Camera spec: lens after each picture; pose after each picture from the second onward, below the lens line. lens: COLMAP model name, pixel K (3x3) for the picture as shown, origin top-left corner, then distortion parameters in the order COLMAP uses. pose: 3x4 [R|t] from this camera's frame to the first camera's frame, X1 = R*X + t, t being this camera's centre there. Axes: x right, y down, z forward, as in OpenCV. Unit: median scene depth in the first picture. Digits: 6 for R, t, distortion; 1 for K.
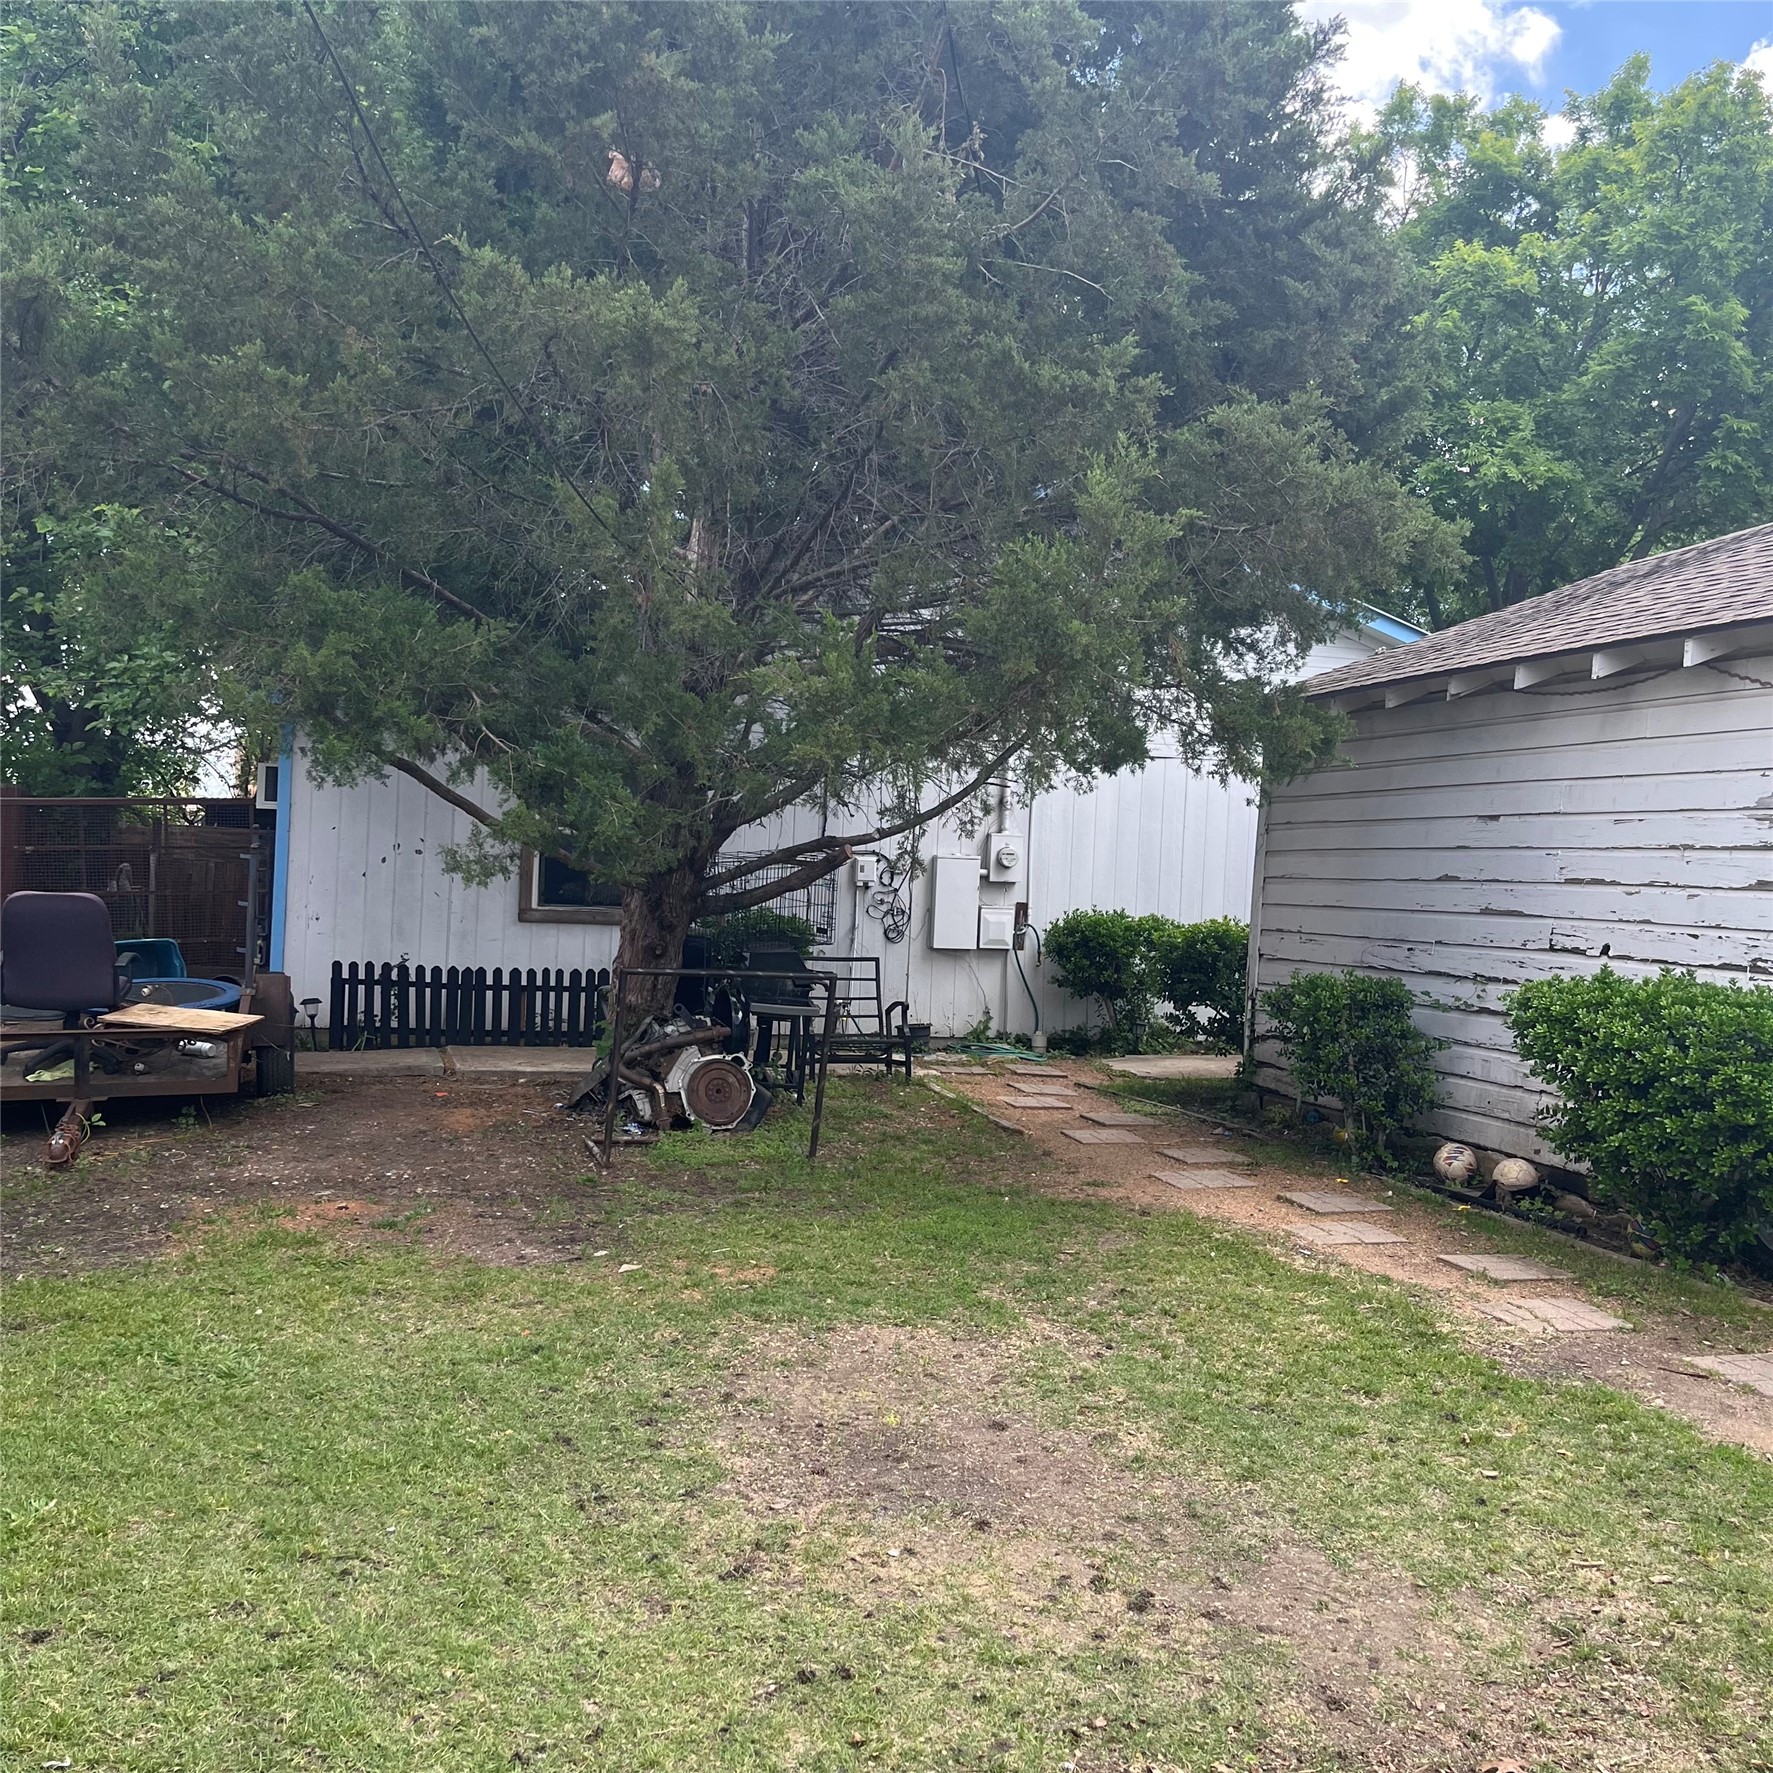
lens RADIAL K [[1838.3, 0, 886.5], [0, 1838.3, 886.5], [0, 0, 1]] dist [0.099071, -0.197899]
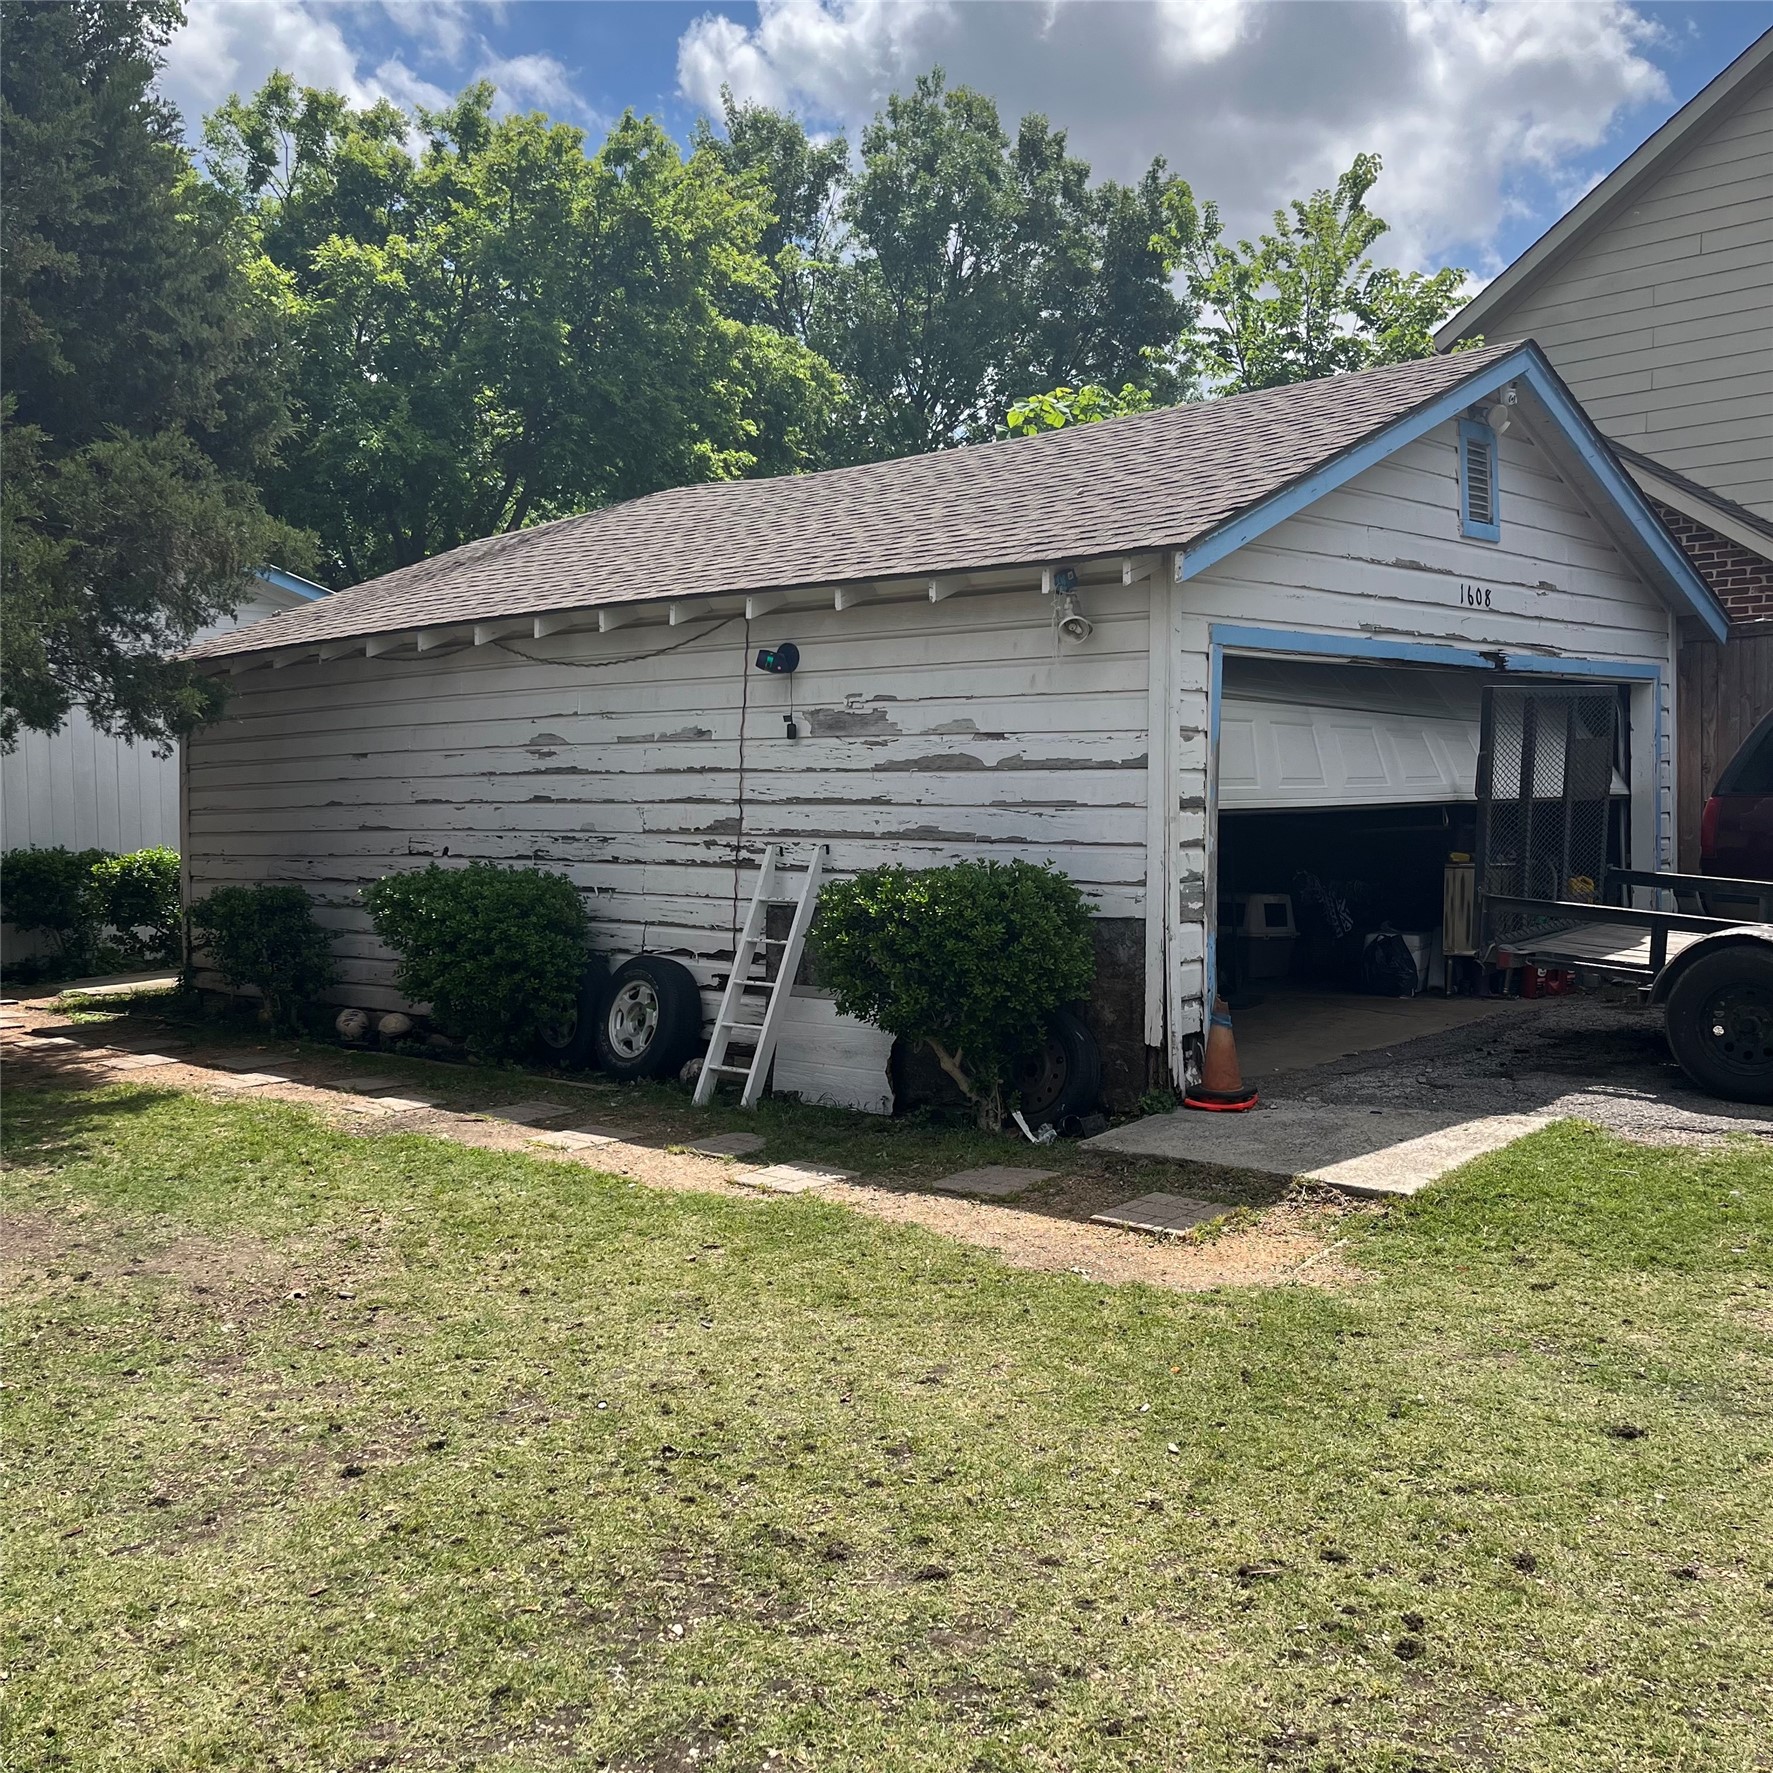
lens RADIAL K [[1838.3, 0, 886.5], [0, 1838.3, 886.5], [0, 0, 1]] dist [0.099071, -0.197899]
pose [[0.856779, -0.081043, 0.509276, -0.024690], [0.058231, 0.996462, 0.060606, -0.003094], [-0.512385, -0.022270, 0.858467, -0.302659]]
